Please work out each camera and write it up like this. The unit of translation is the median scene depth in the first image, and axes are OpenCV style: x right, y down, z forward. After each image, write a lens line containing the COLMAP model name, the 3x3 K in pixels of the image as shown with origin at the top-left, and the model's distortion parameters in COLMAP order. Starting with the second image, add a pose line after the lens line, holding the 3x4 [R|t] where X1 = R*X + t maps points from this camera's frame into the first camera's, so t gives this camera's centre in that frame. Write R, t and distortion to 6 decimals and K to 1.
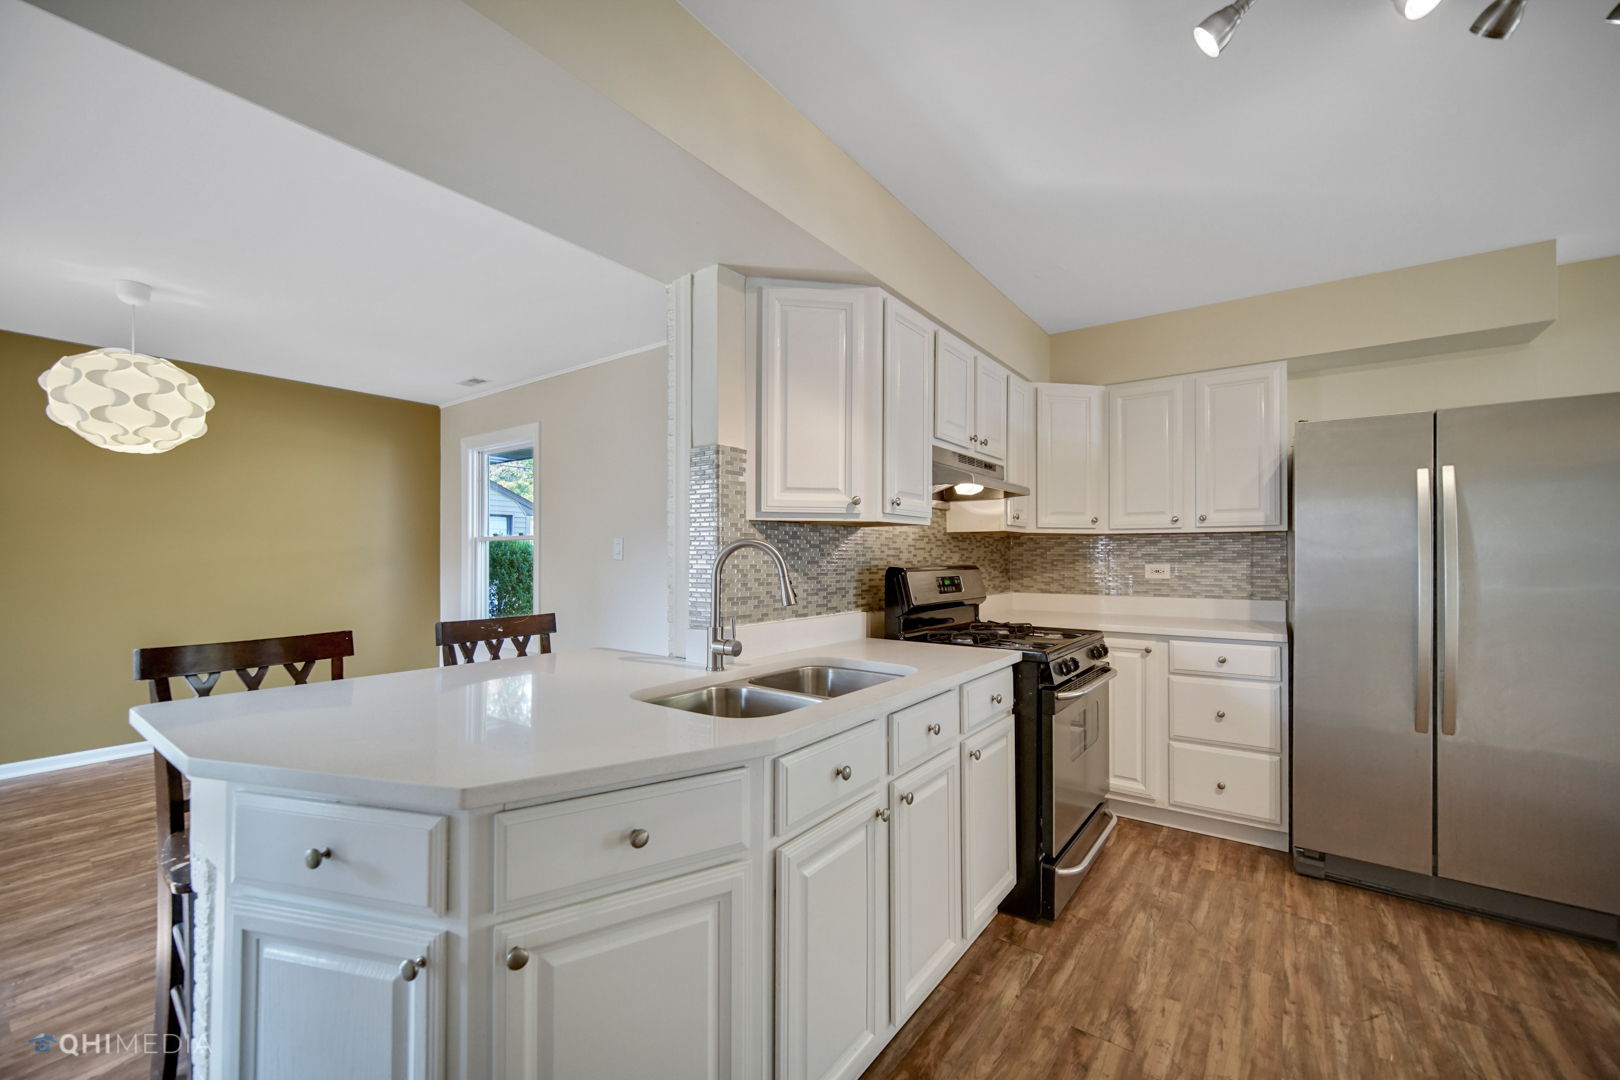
lens RADIAL K [[652.0, 0, 817.4], [0, 652.0, 536.0], [0, 0, 1]] dist [-0.000180, -0.000144]
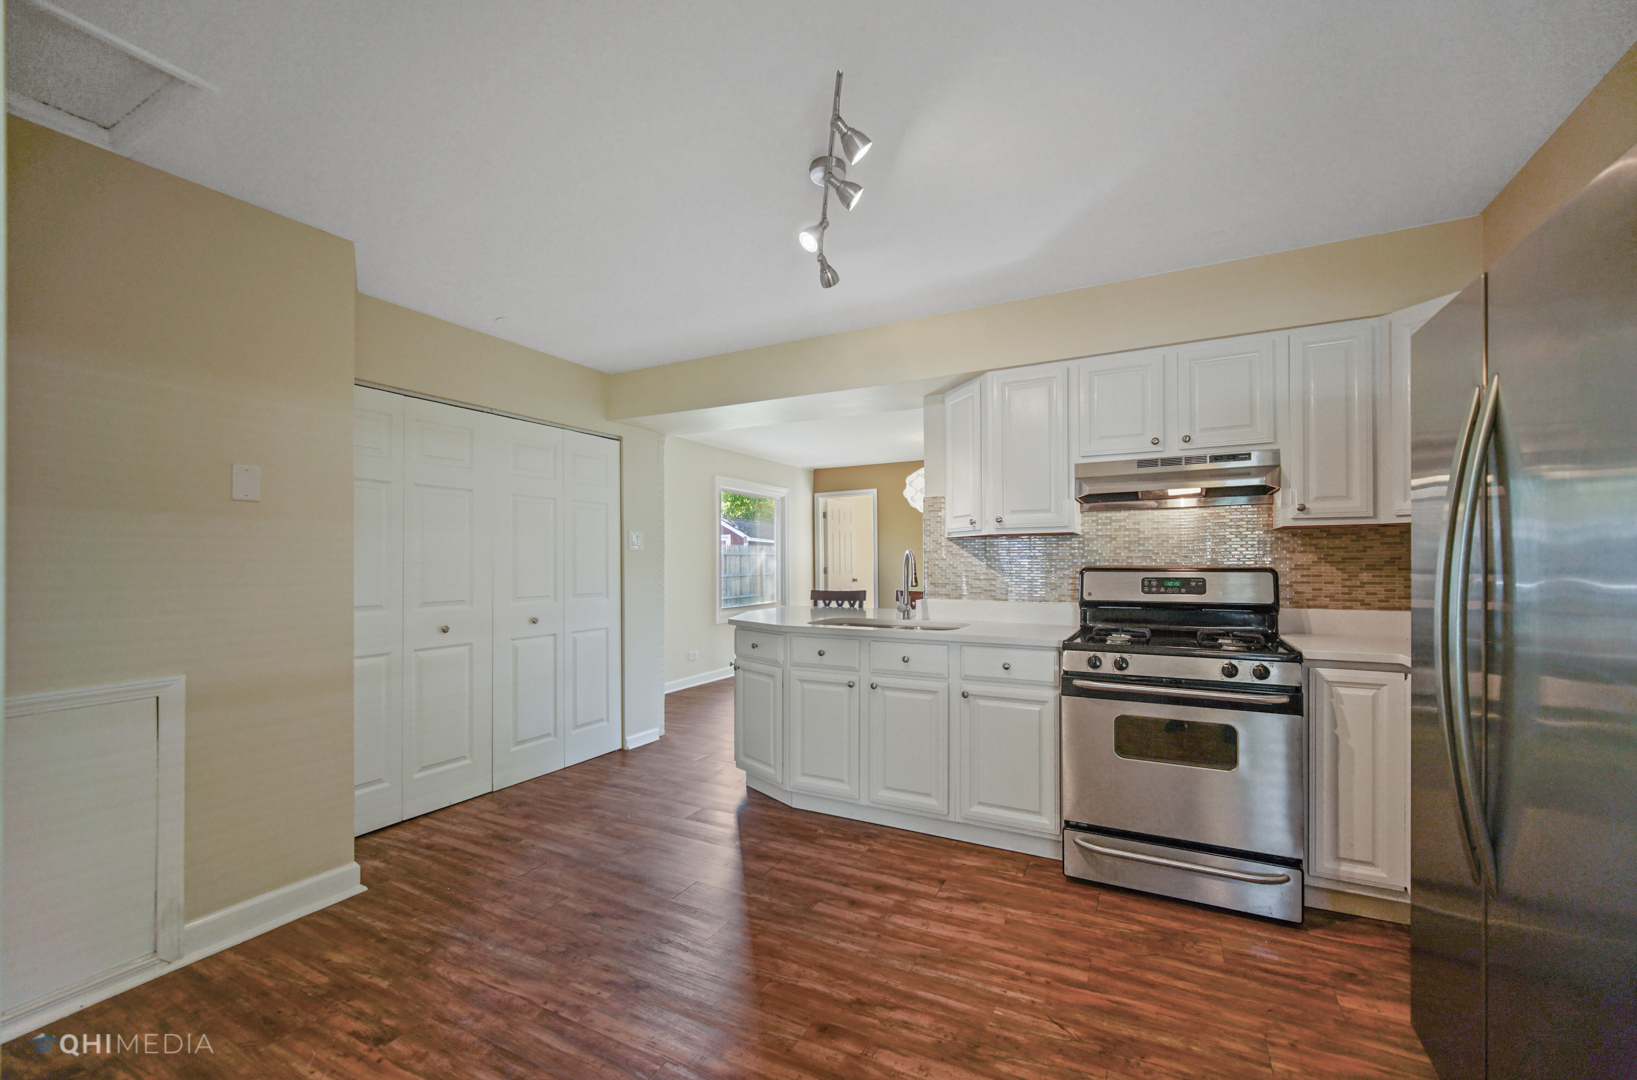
lens RADIAL K [[660.4, 0, 818.5], [0, 660.4, 540.0], [0, 0, 1]] dist [-0.000285, -0.000042]
pose [[0.145050, -0.028123, -0.989025, 1.607533], [0.035798, 0.999091, -0.023159, 0.010847], [0.988776, -0.032046, 0.145925, 0.457030]]
